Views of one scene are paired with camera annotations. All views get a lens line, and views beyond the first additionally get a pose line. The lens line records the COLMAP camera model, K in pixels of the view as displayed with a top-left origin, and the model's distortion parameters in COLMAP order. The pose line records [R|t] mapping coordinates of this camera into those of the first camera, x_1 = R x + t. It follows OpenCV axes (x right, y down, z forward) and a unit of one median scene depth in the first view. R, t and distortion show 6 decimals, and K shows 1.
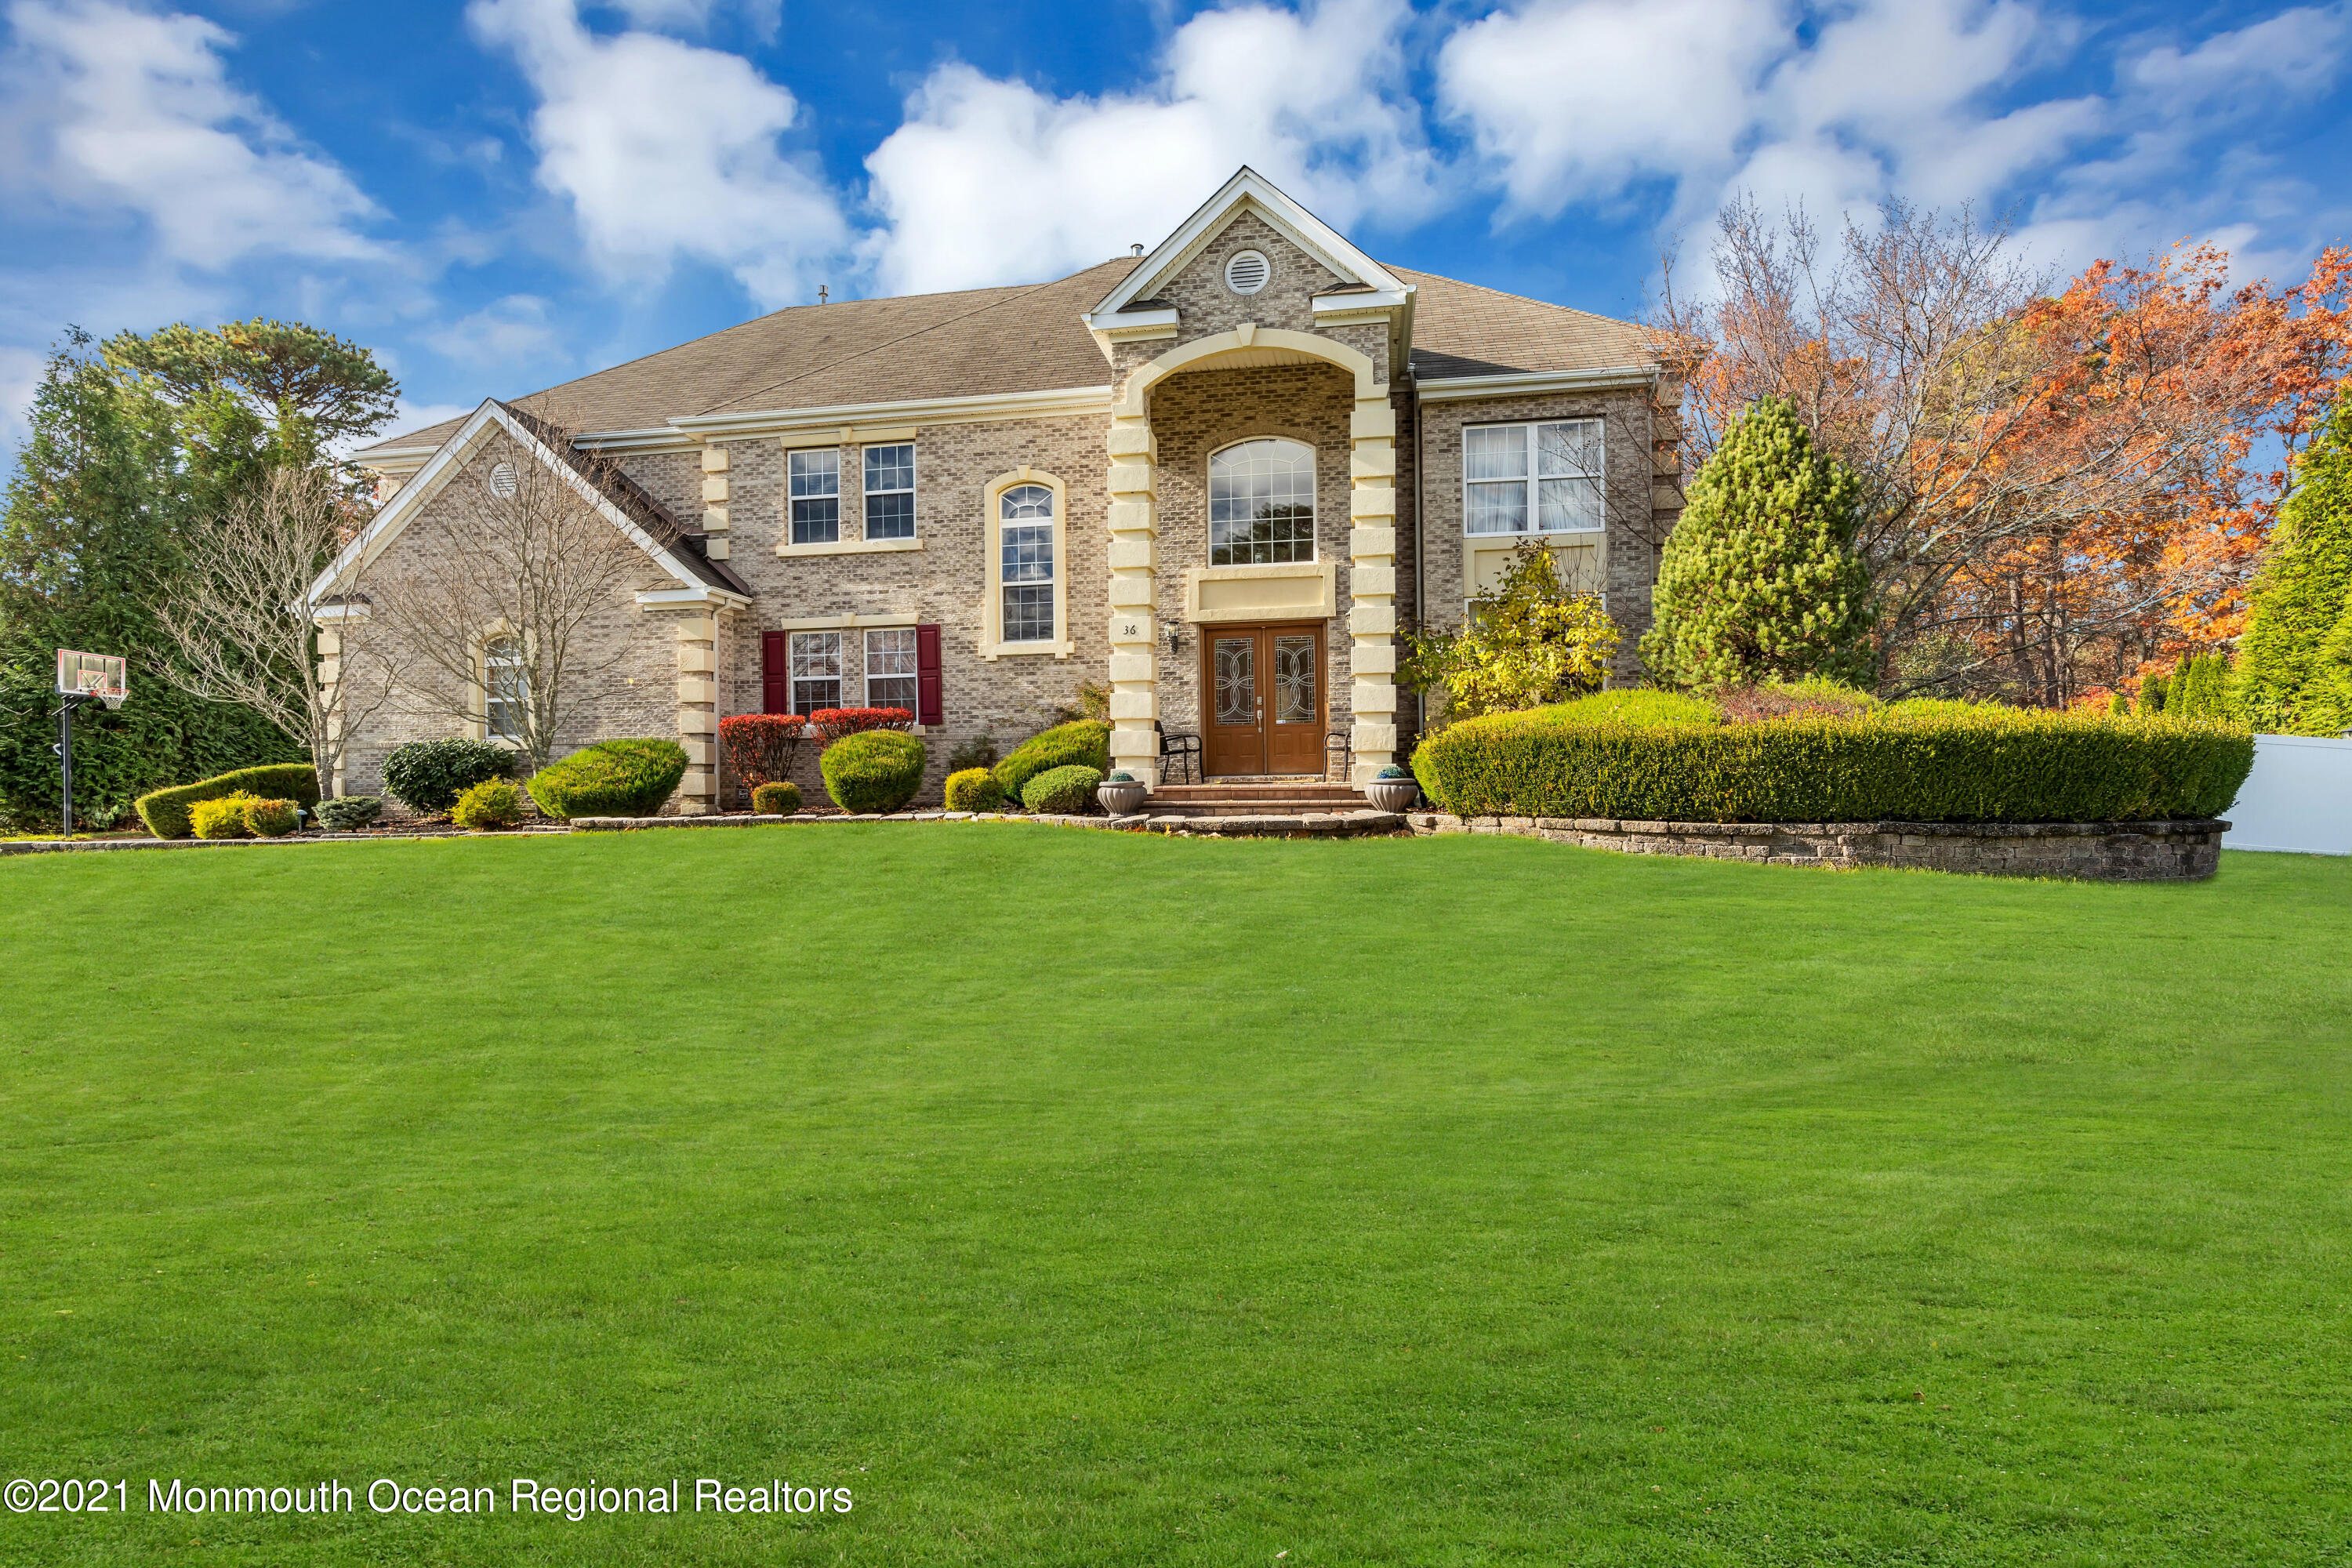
lens RADIAL K [[1063.4, 0, 1189.1], [0, 1063.4, 786.4], [0, 0, 1]] dist [-0.010552, 0.004512]
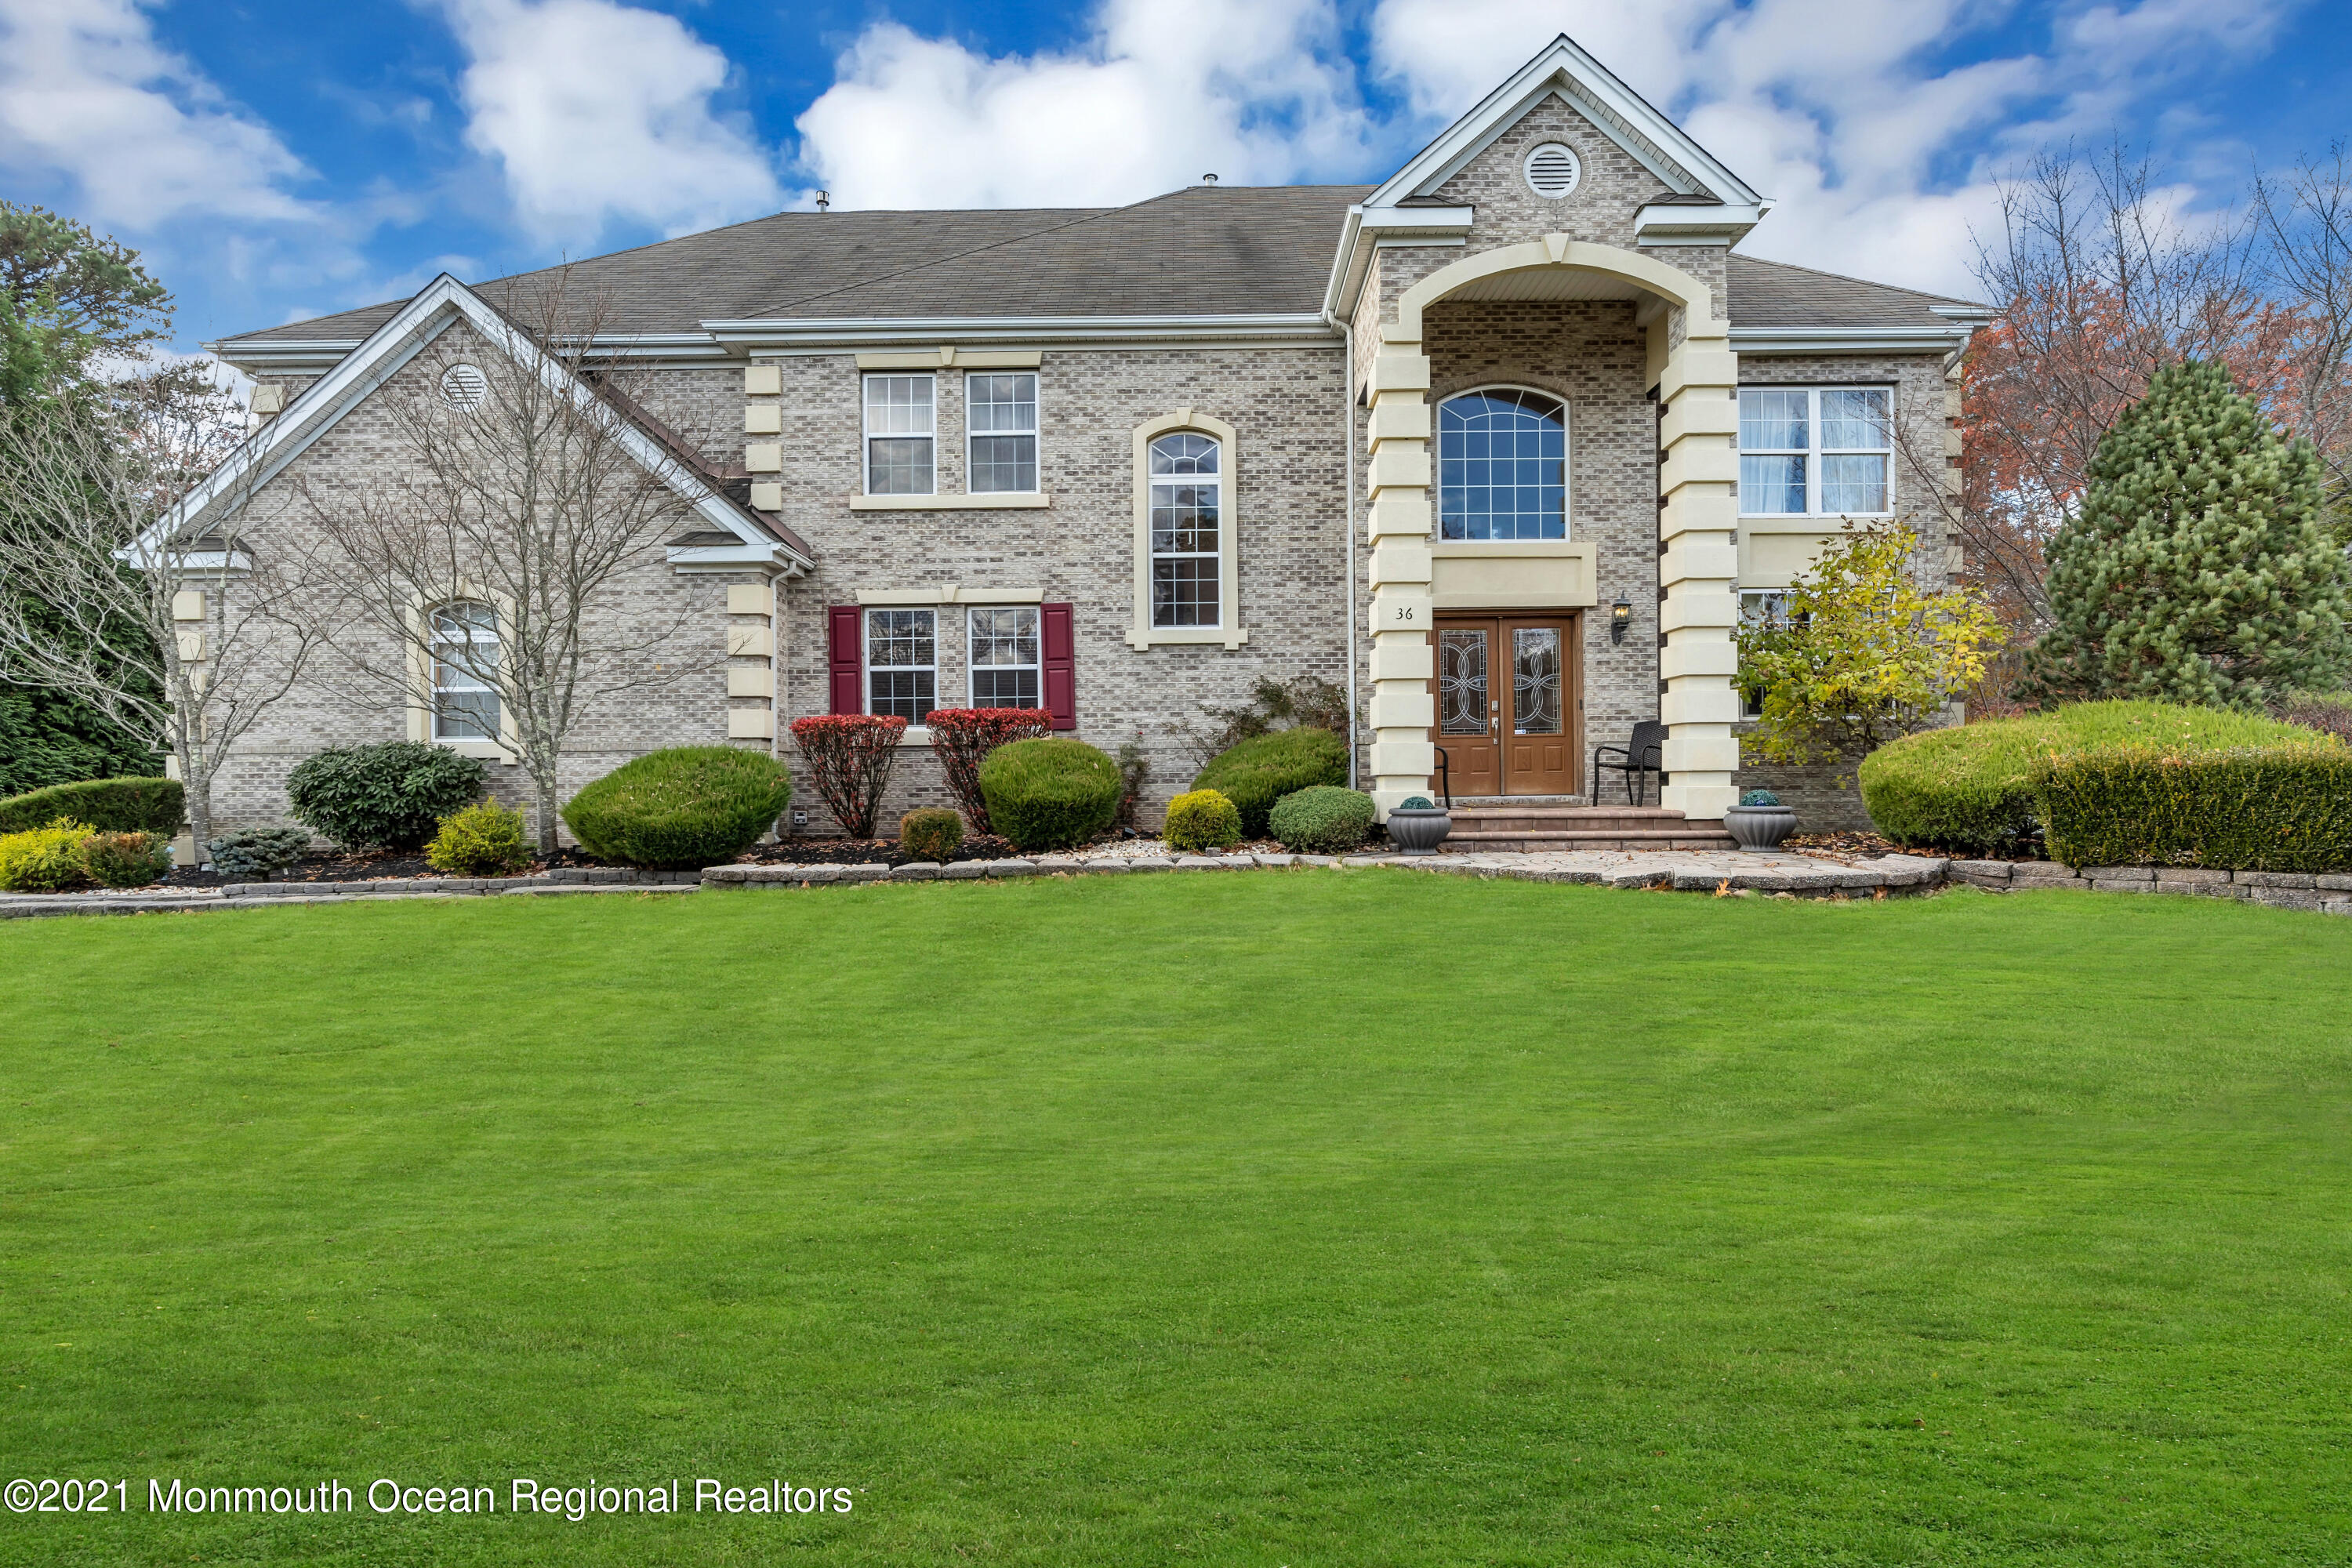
lens RADIAL K [[1063.4, 0, 1189.1], [0, 1063.4, 786.4], [0, 0, 1]] dist [-0.010552, 0.004512]
pose [[0.987403, 0.002586, 0.158204, -0.303306], [-0.002042, 0.999991, -0.003602, -0.014925], [-0.158212, 0.003234, 0.987400, 0.227789]]
